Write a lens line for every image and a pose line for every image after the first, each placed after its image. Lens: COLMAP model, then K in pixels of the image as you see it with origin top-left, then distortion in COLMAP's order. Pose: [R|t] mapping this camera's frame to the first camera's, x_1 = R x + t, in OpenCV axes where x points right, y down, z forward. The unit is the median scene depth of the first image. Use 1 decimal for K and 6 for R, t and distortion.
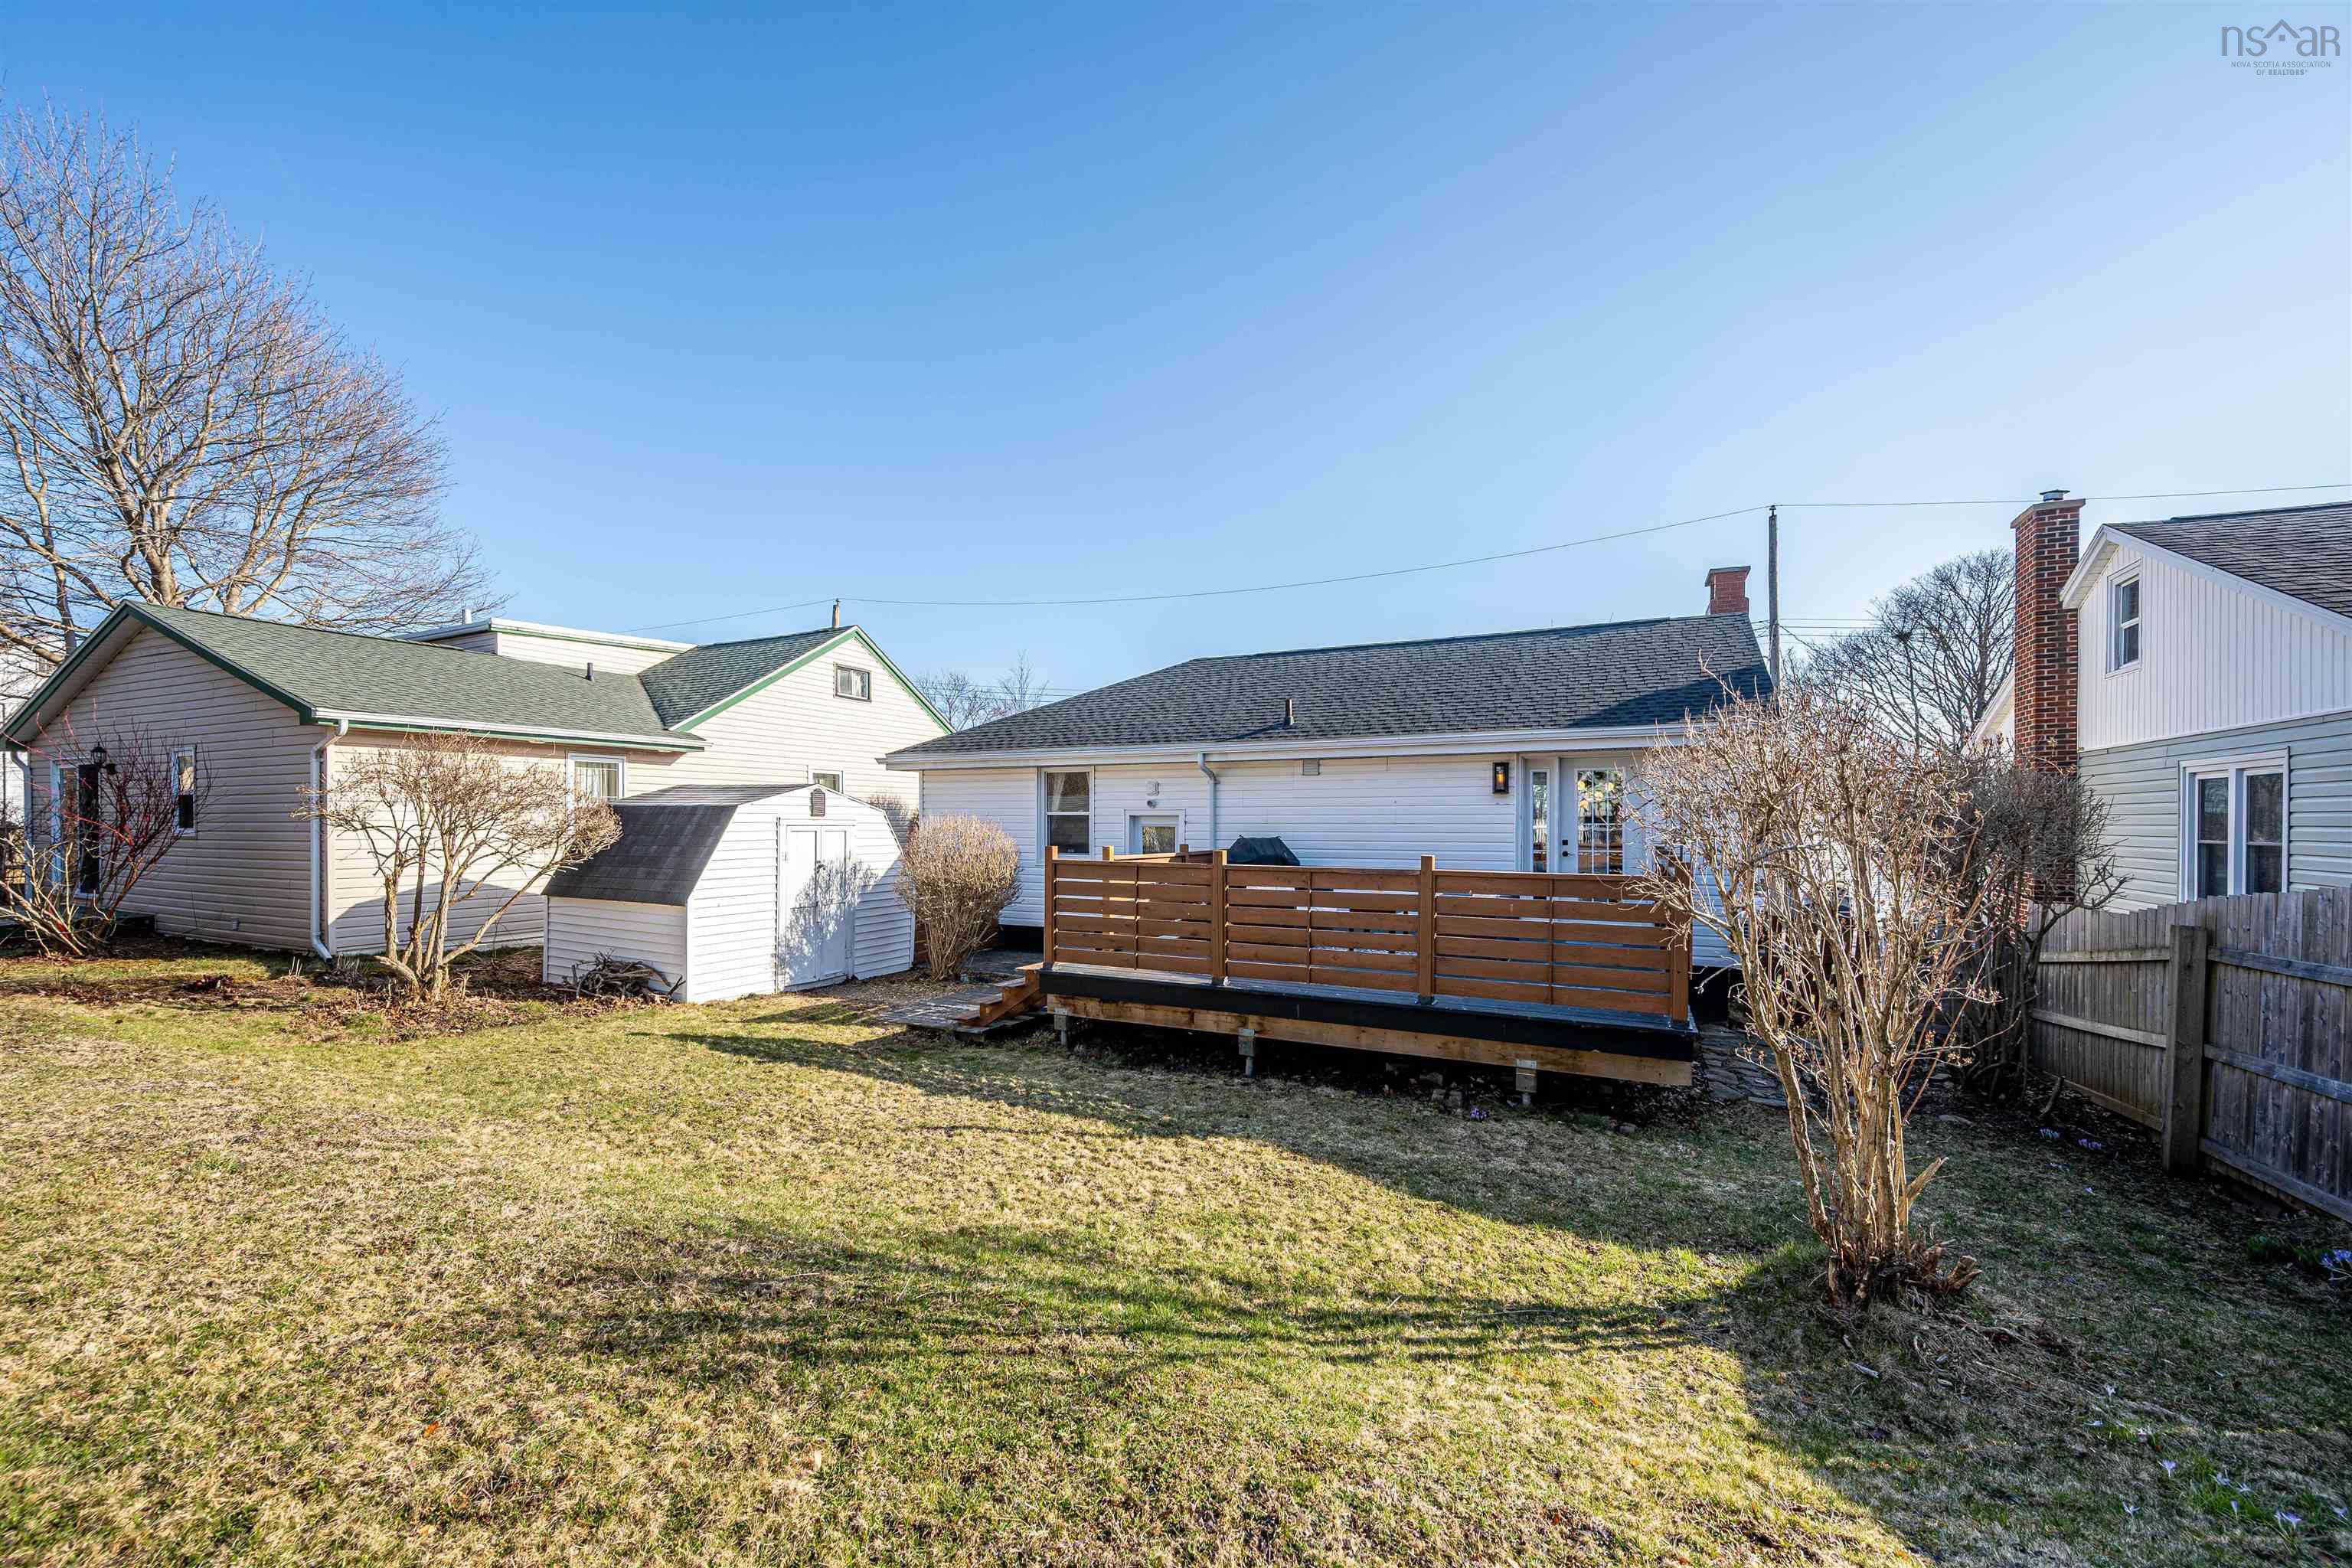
lens RADIAL K [[951.4, 0, 1178.5], [0, 951.4, 830.4], [0, 0, 1]] dist [-0.008342, 0.001146]
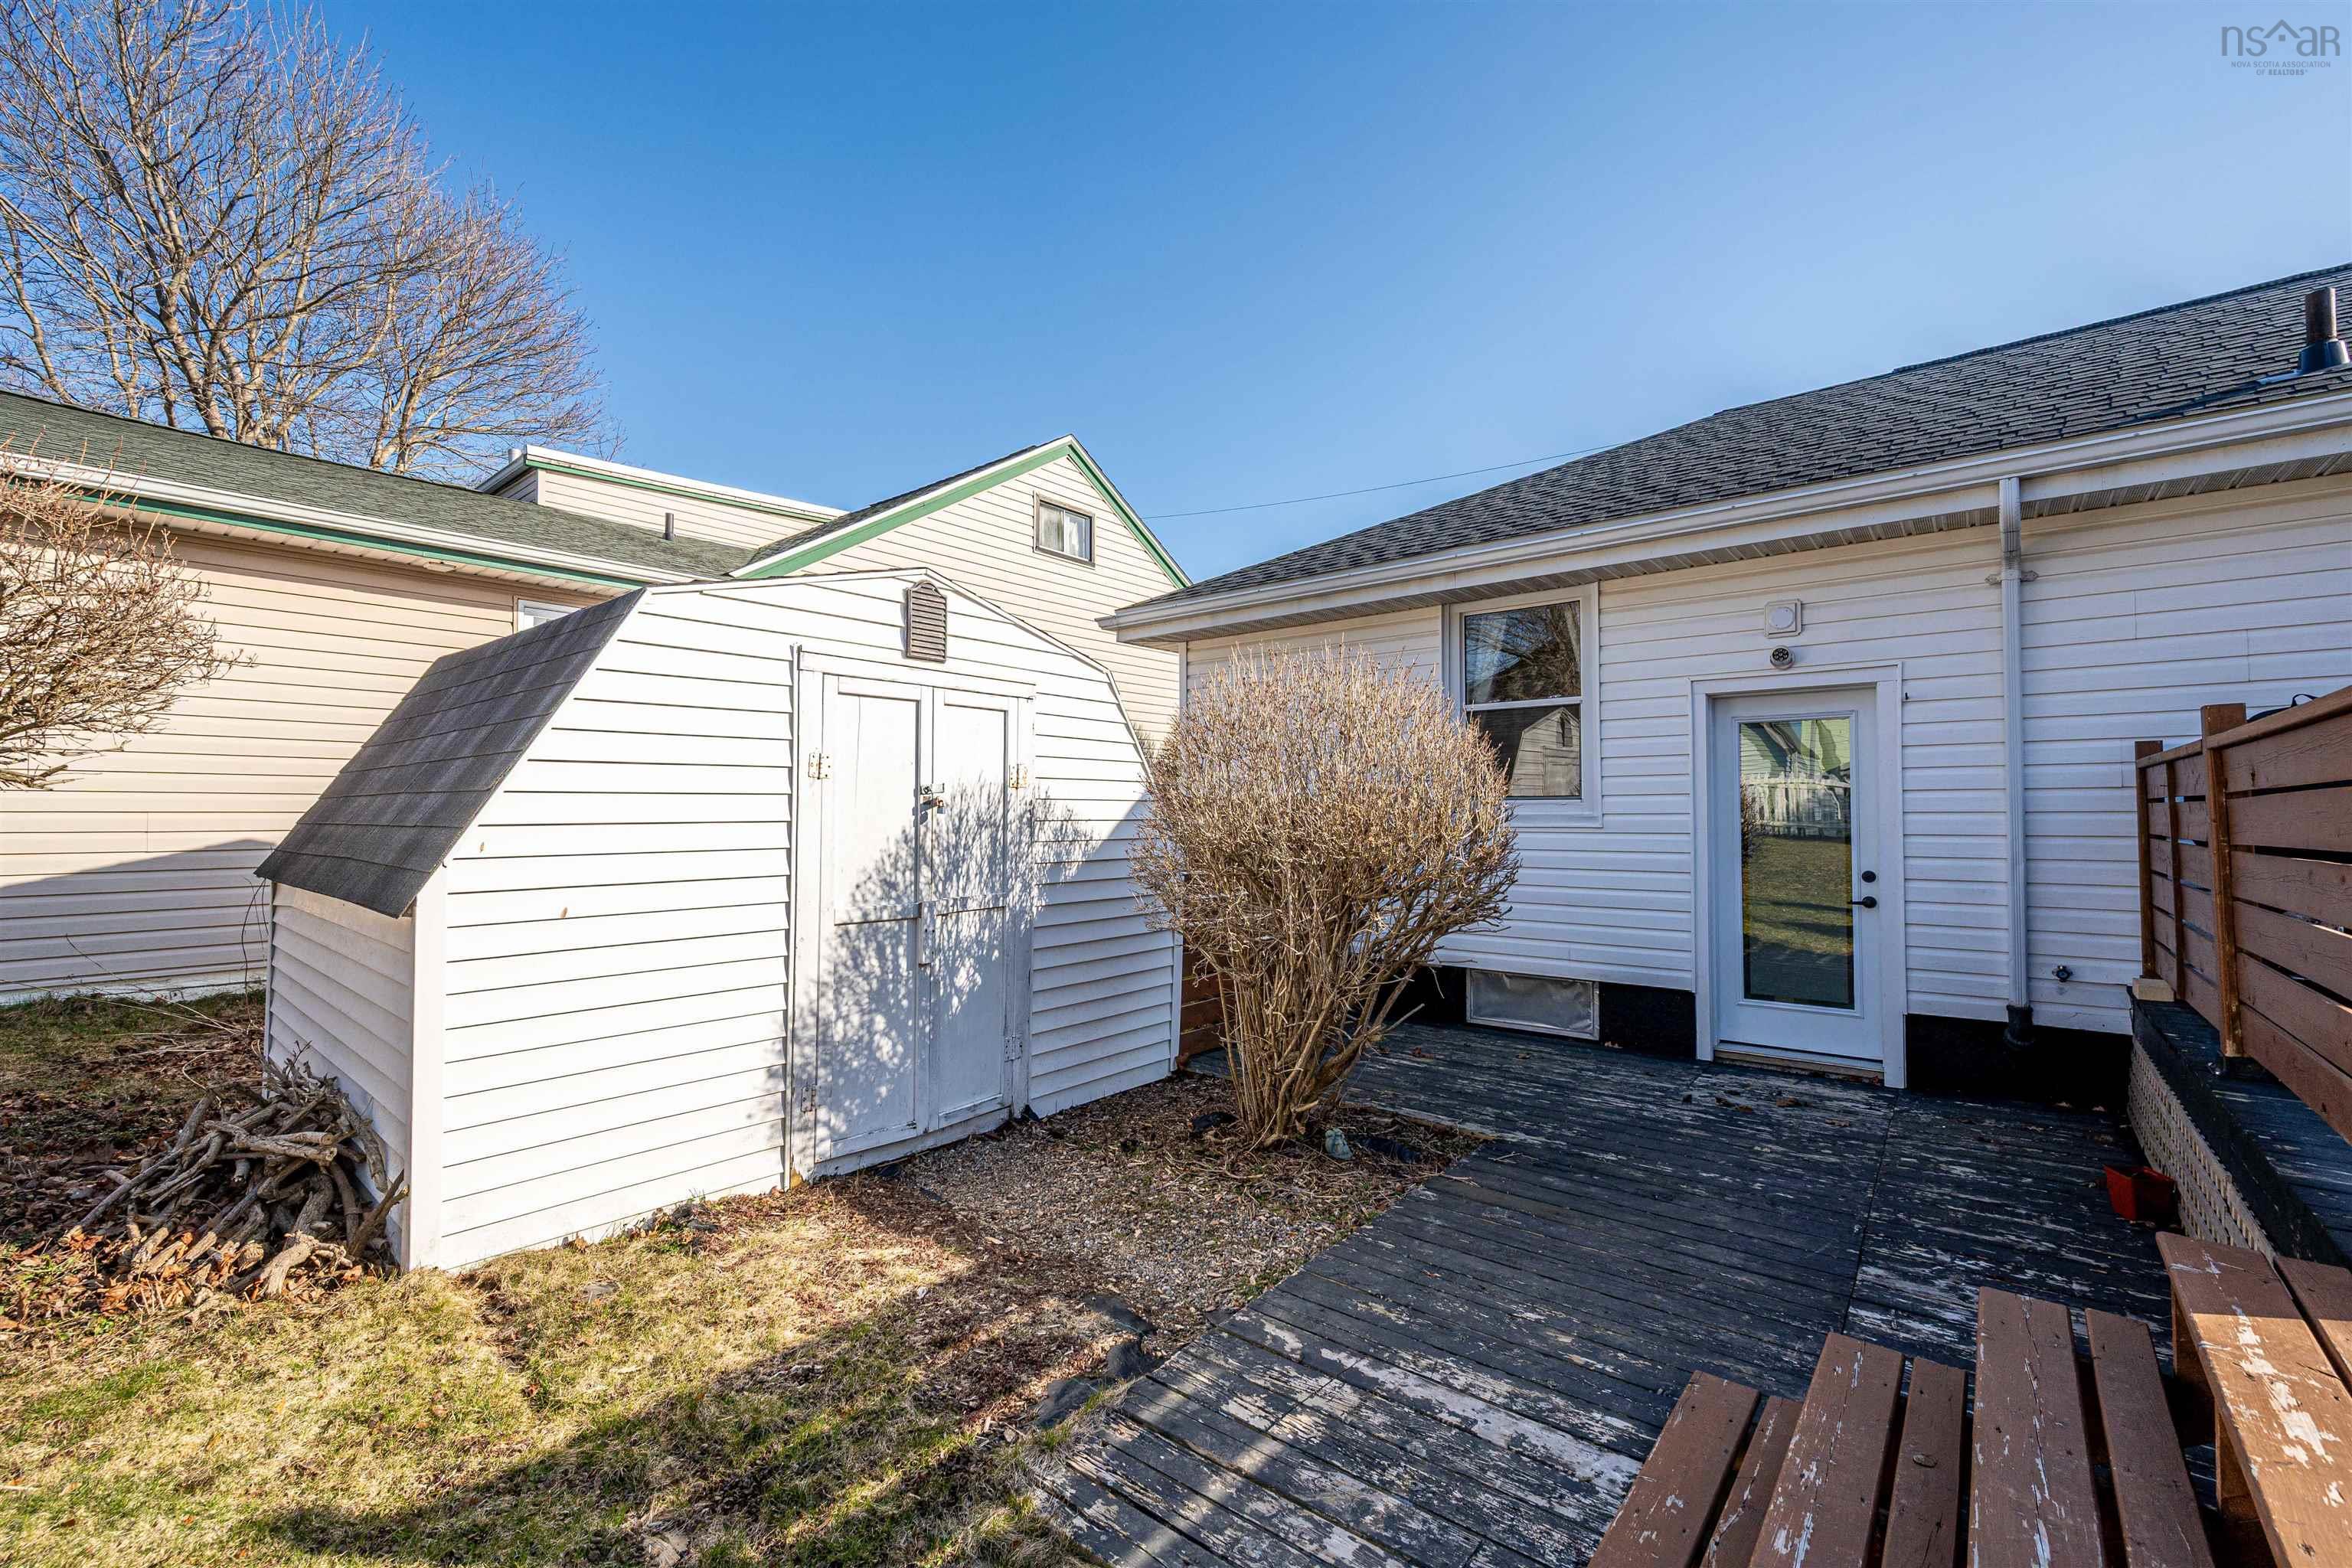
lens RADIAL K [[966.9, 0, 1179.2], [0, 966.9, 788.8], [0, 0, 1]] dist [0.001127, 0.000040]
pose [[0.971170, -0.009978, -0.238177, -0.194717], [0.000973, 0.999281, -0.037895, 0.043884], [0.238384, 0.036570, 0.970482, 0.647554]]
